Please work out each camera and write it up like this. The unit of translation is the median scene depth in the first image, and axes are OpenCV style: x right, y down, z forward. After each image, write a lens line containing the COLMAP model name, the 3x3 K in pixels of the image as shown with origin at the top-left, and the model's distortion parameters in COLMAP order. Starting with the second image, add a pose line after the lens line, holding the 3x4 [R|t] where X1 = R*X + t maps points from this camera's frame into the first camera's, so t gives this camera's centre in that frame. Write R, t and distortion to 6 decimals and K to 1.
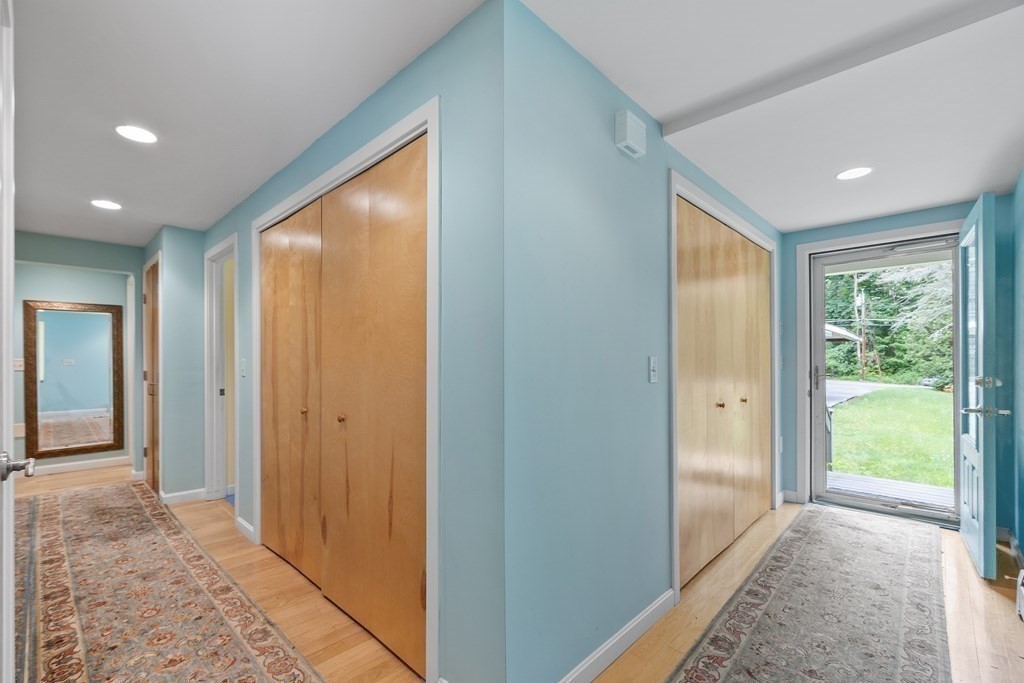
lens RADIAL K [[446.6, 0, 489.2], [0, 446.6, 355.7], [0, 0, 1]] dist [0.001334, 0.000063]
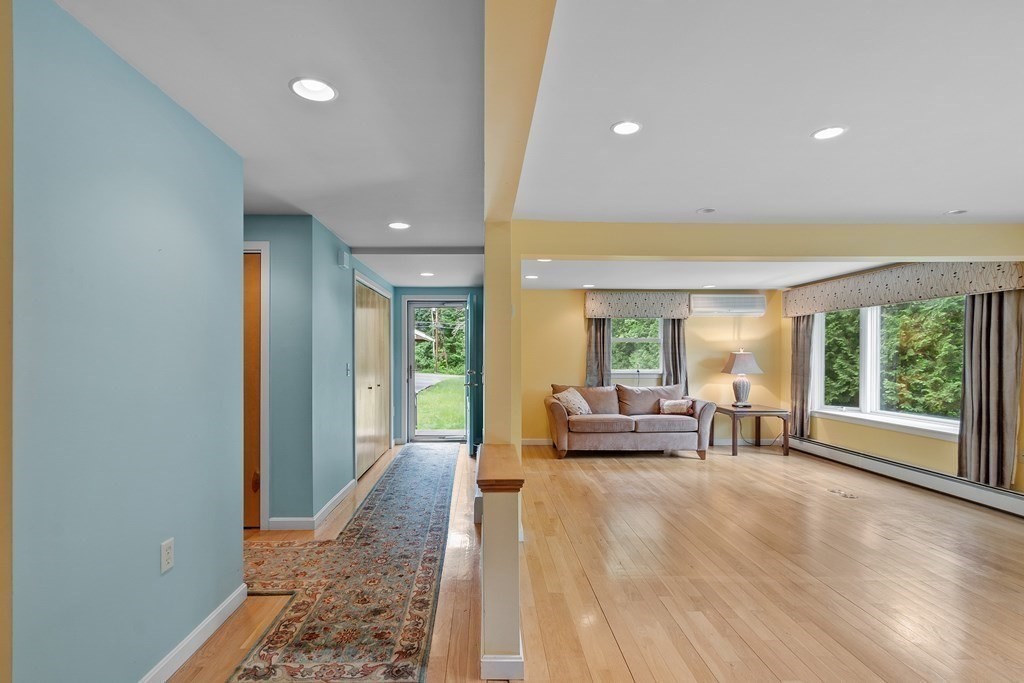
lens RADIAL K [[492.2, 0, 492.9], [0, 492.2, 358.0], [0, 0, 1]] dist [-0.000161, -0.000623]
pose [[0.689805, -0.004768, 0.723980, -0.155244], [-0.006323, 0.999901, 0.012610, -0.010827], [-0.723968, -0.013276, 0.689706, -0.197447]]
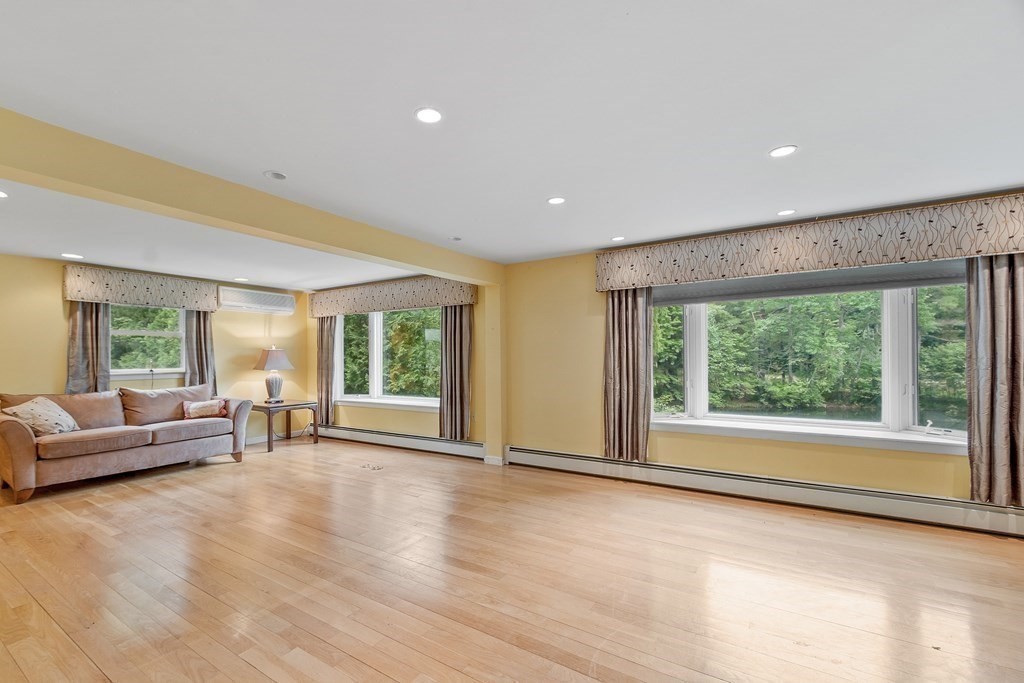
lens RADIAL K [[446.6, 0, 489.2], [0, 446.6, 355.7], [0, 0, 1]] dist [0.001334, 0.000063]
pose [[-0.206363, 0.004267, 0.978466, -0.114258], [-0.001181, 0.999989, -0.004610, -0.002660], [-0.978475, -0.002107, -0.206356, -0.156093]]
